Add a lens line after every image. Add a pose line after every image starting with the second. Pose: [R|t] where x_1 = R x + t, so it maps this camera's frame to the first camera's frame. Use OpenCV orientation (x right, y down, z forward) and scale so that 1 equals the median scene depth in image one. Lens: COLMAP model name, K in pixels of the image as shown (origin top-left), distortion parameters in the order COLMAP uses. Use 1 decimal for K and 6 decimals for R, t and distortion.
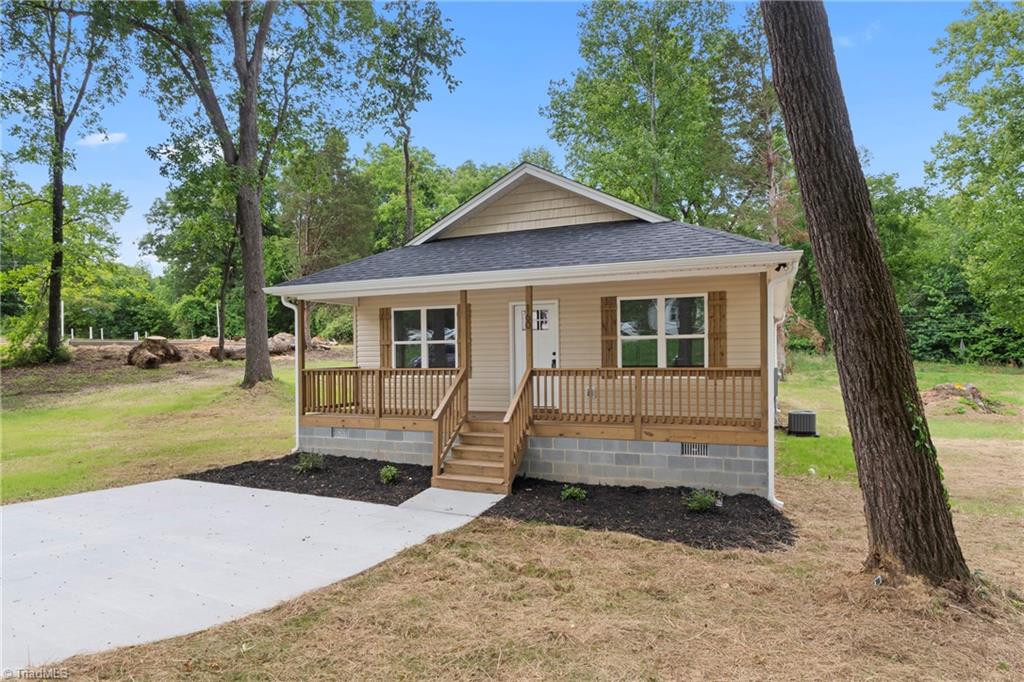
lens RADIAL K [[638.6, 0, 511.5], [0, 638.6, 369.7], [0, 0, 1]] dist [-0.001012, -0.002990]
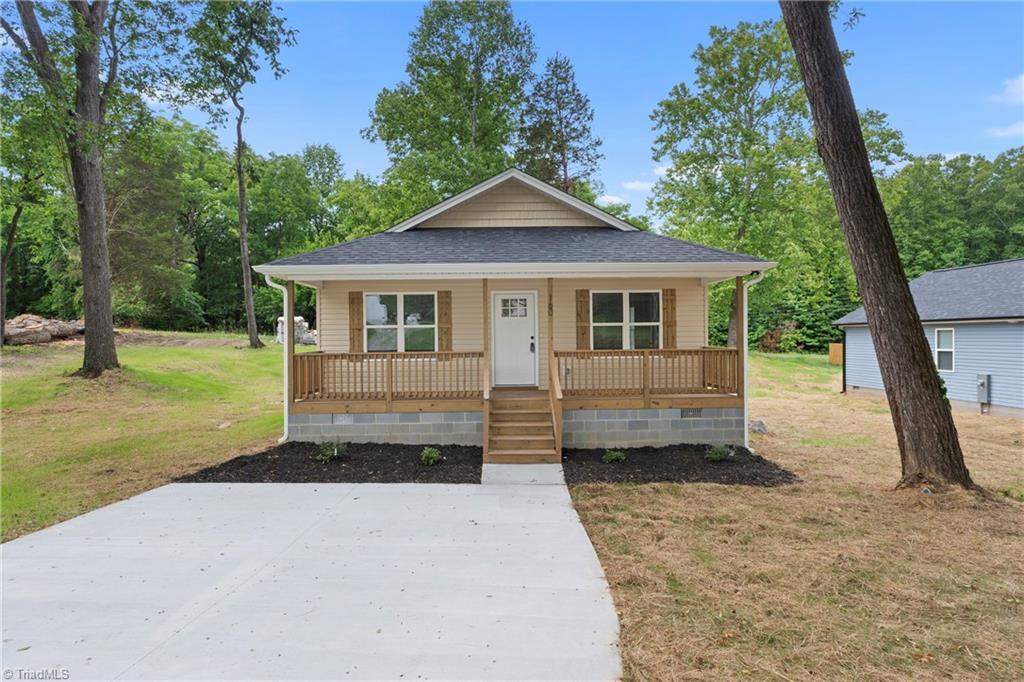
lens RADIAL K [[567.6, 0, 513.9], [0, 567.6, 343.9], [0, 0, 1]] dist [-0.005236, -0.000262]
pose [[0.903543, -0.003087, 0.428486, -0.409185], [0.009880, 0.999858, -0.013631, -0.000740], [-0.428383, 0.016550, 0.903446, 0.106635]]
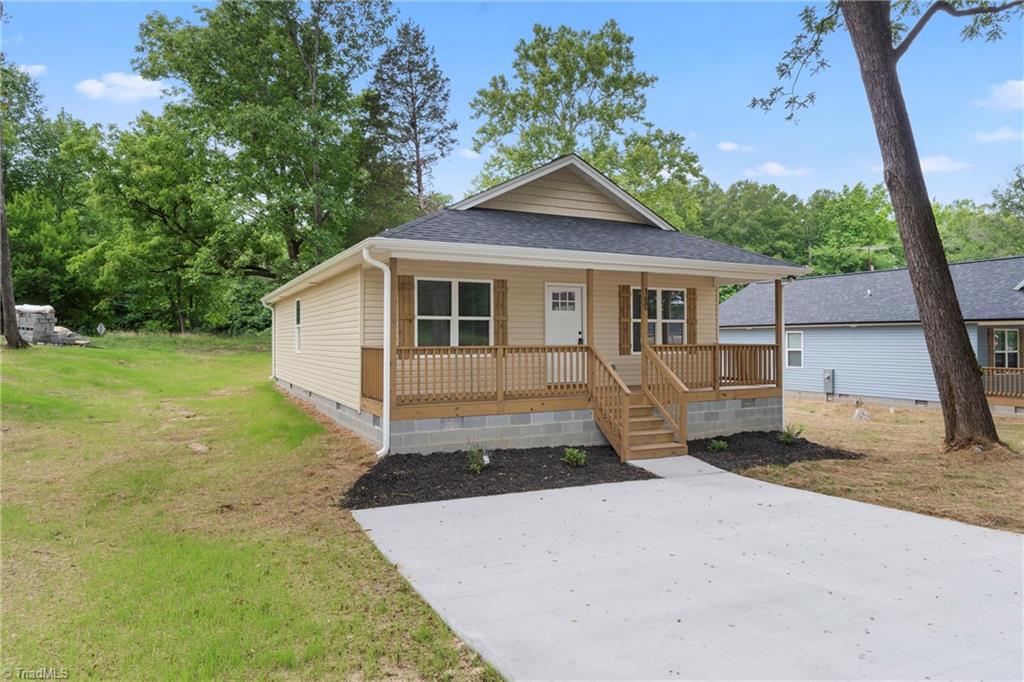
lens RADIAL K [[638.6, 0, 516.5], [0, 638.6, 336.9], [0, 0, 1]] dist [-0.001012, -0.002990]
pose [[0.629829, 0.012967, 0.776625, -0.875360], [0.013257, 0.999536, -0.027439, 0.010389], [-0.776620, 0.027577, 0.629365, 0.415162]]
